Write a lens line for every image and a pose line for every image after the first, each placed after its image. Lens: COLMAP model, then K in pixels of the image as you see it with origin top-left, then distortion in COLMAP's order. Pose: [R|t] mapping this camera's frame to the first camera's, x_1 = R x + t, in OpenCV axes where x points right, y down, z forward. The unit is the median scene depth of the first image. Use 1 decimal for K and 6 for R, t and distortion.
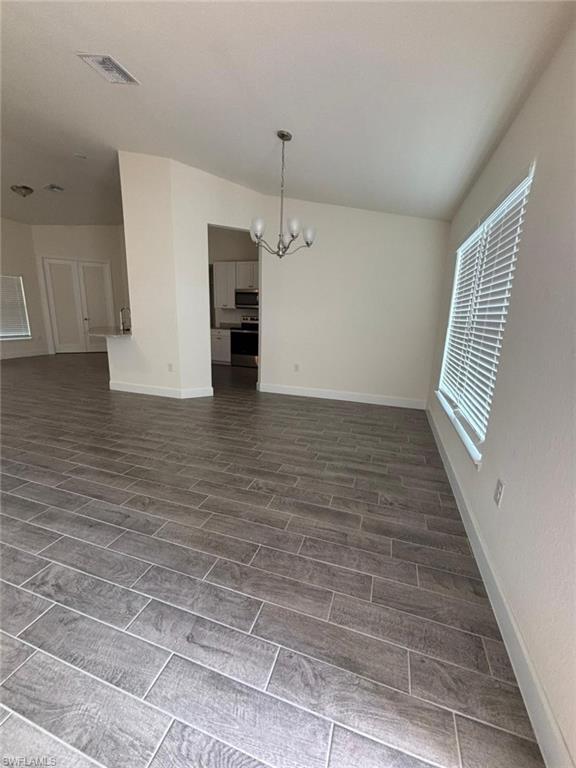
lens RADIAL K [[309.1, 0, 288.7], [0, 309.1, 385.3], [0, 0, 1]] dist [-0.000491, -0.000502]
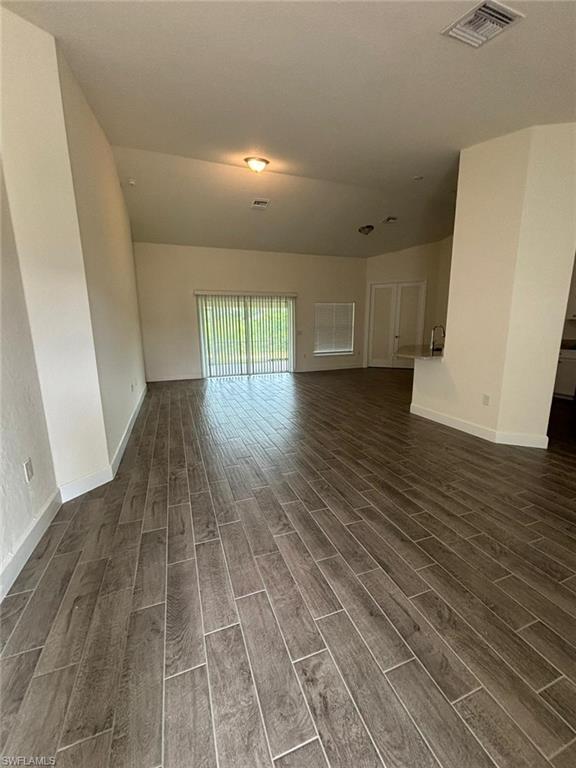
lens RADIAL K [[309.1, 0, 290.5], [0, 309.1, 383.6], [0, 0, 1]] dist [-0.000491, -0.000502]
pose [[0.628777, 0.110158, -0.769743, -0.120254], [-0.148188, 0.988748, 0.020450, -0.052897], [0.763335, 0.101209, 0.638026, 0.147804]]
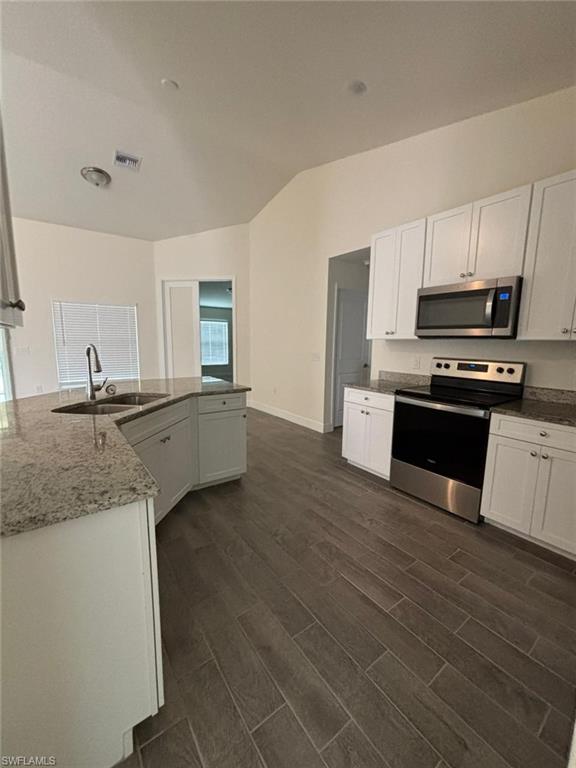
lens RADIAL K [[309.1, 0, 282.0], [0, 309.1, 383.7], [0, 0, 1]] dist [-0.000491, -0.000502]
pose [[0.812132, 0.062883, -0.580075, -0.180364], [-0.124378, 0.989983, -0.066816, -0.325842], [0.570063, 0.126412, 0.811818, 1.325793]]
